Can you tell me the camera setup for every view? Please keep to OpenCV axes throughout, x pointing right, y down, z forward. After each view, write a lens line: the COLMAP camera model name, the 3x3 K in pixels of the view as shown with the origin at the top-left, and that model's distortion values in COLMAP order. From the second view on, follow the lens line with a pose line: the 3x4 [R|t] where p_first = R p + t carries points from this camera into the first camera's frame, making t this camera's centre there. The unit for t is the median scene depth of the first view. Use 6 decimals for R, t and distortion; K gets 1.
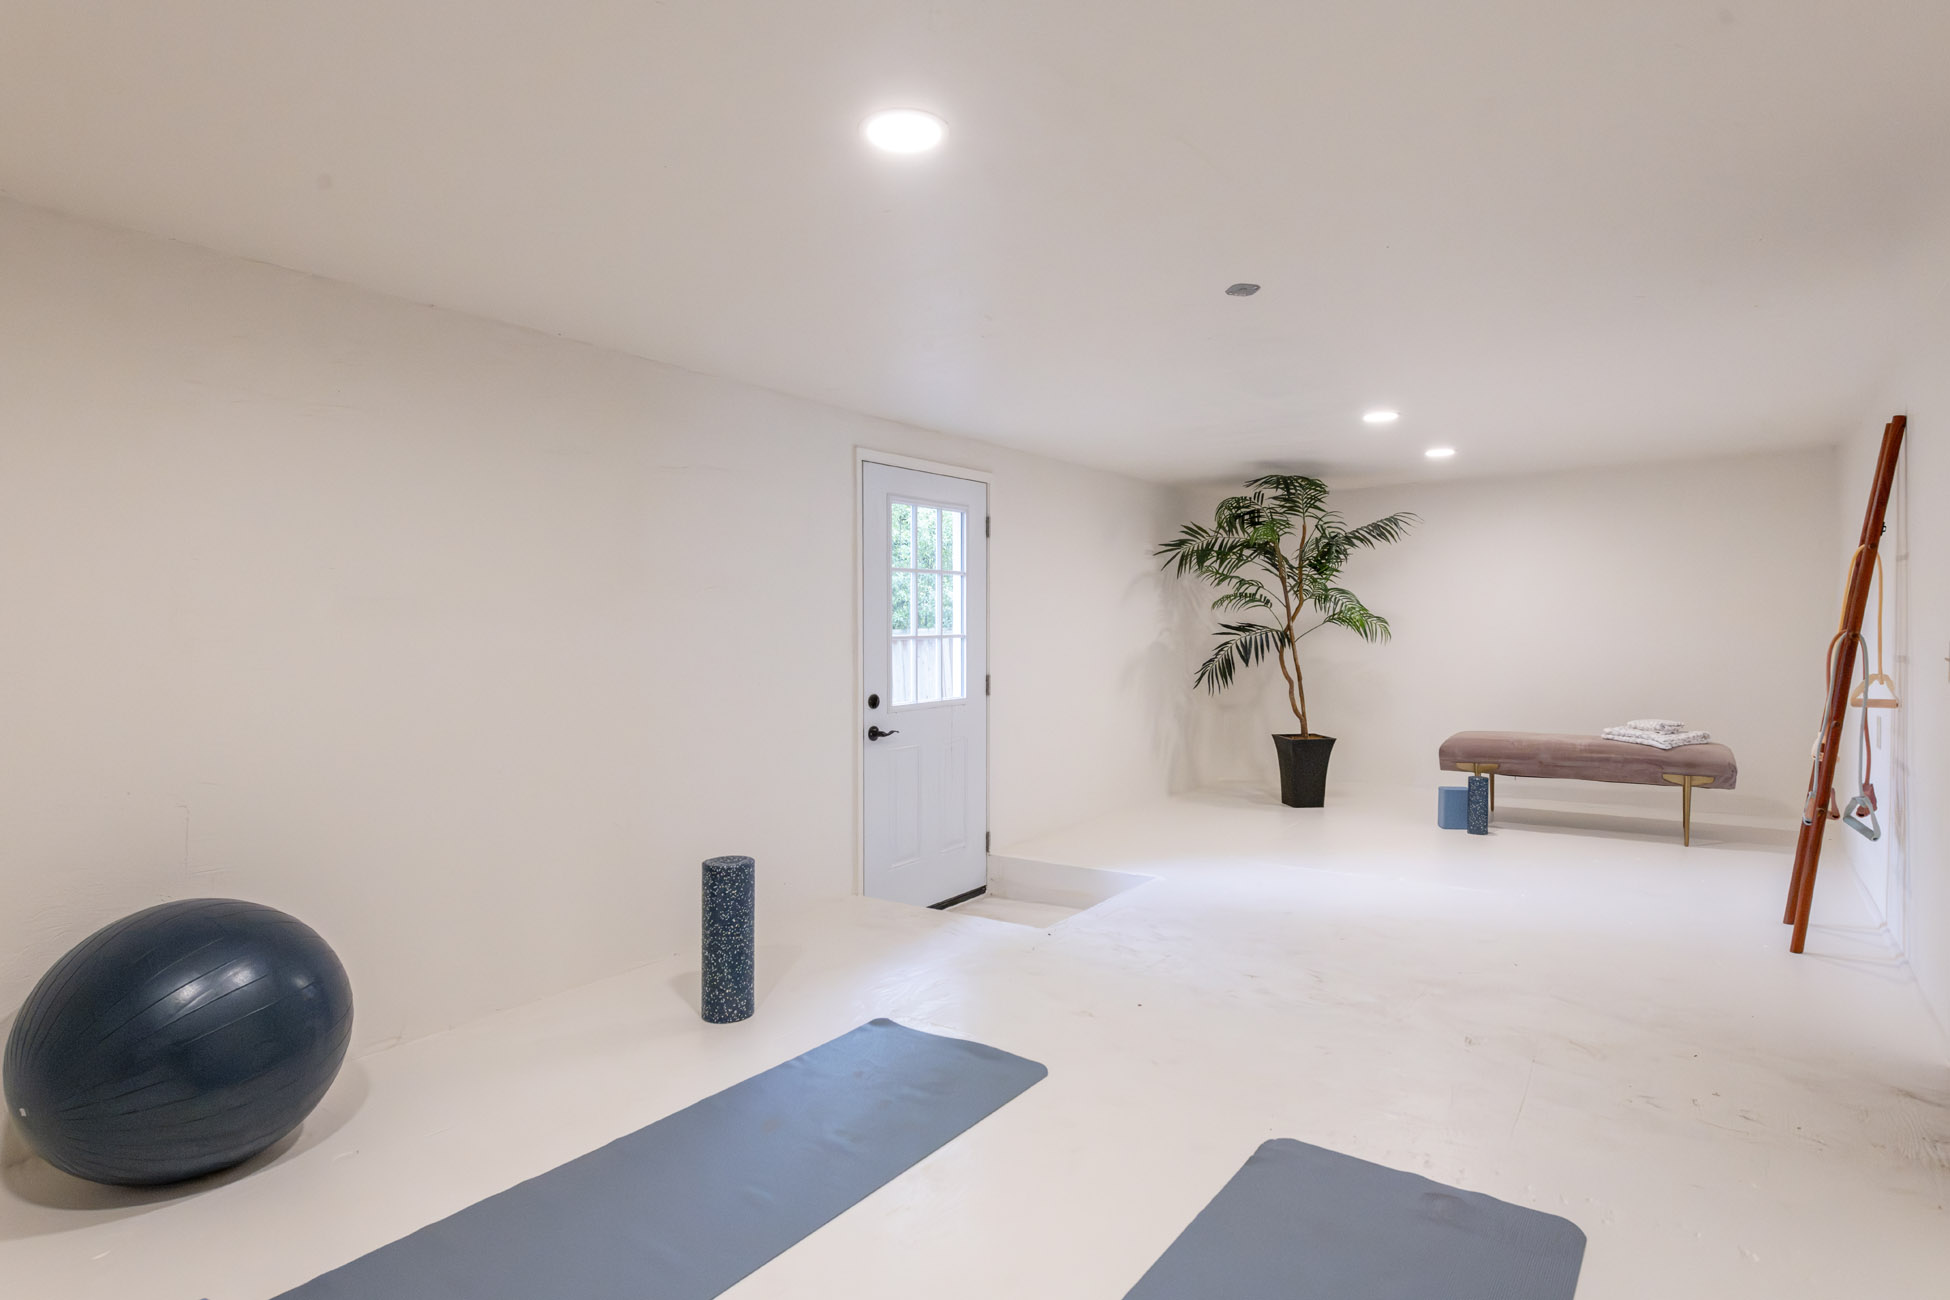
lens RADIAL K [[1048.9, 0, 969.9], [0, 1048.9, 640.0], [0, 0, 1]] dist [0.001609, -0.000561]
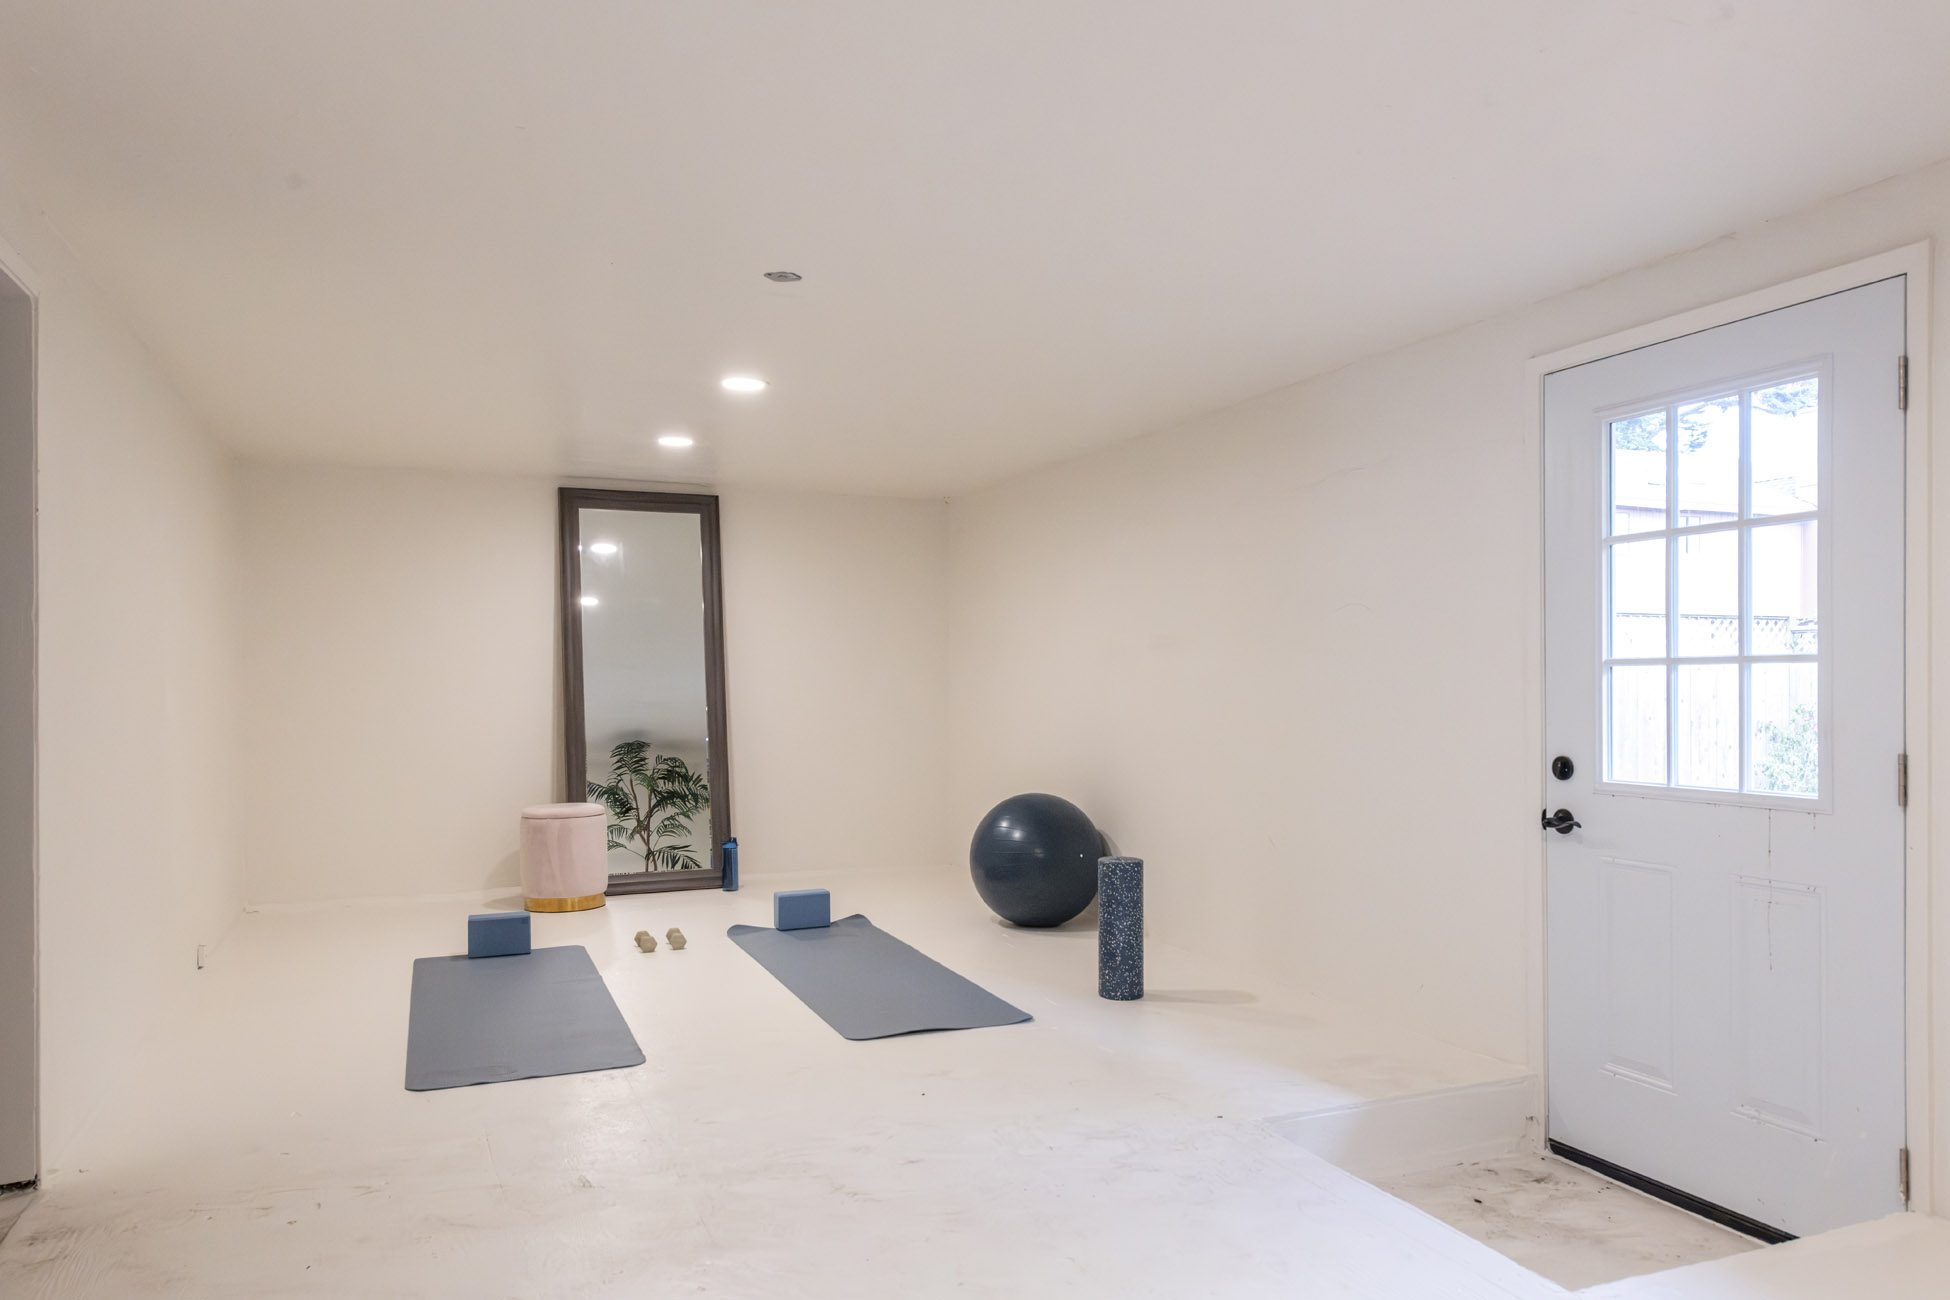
lens RADIAL K [[1292.5, 0, 972.0], [0, 1292.5, 662.0], [0, 0, 1]] dist [0.007630, 0.000983]
pose [[-0.528764, 0.000175, -0.848769, 0.684306], [-0.002112, 0.999997, 0.001522, -0.002414], [0.848766, 0.002597, -0.528762, 1.053288]]
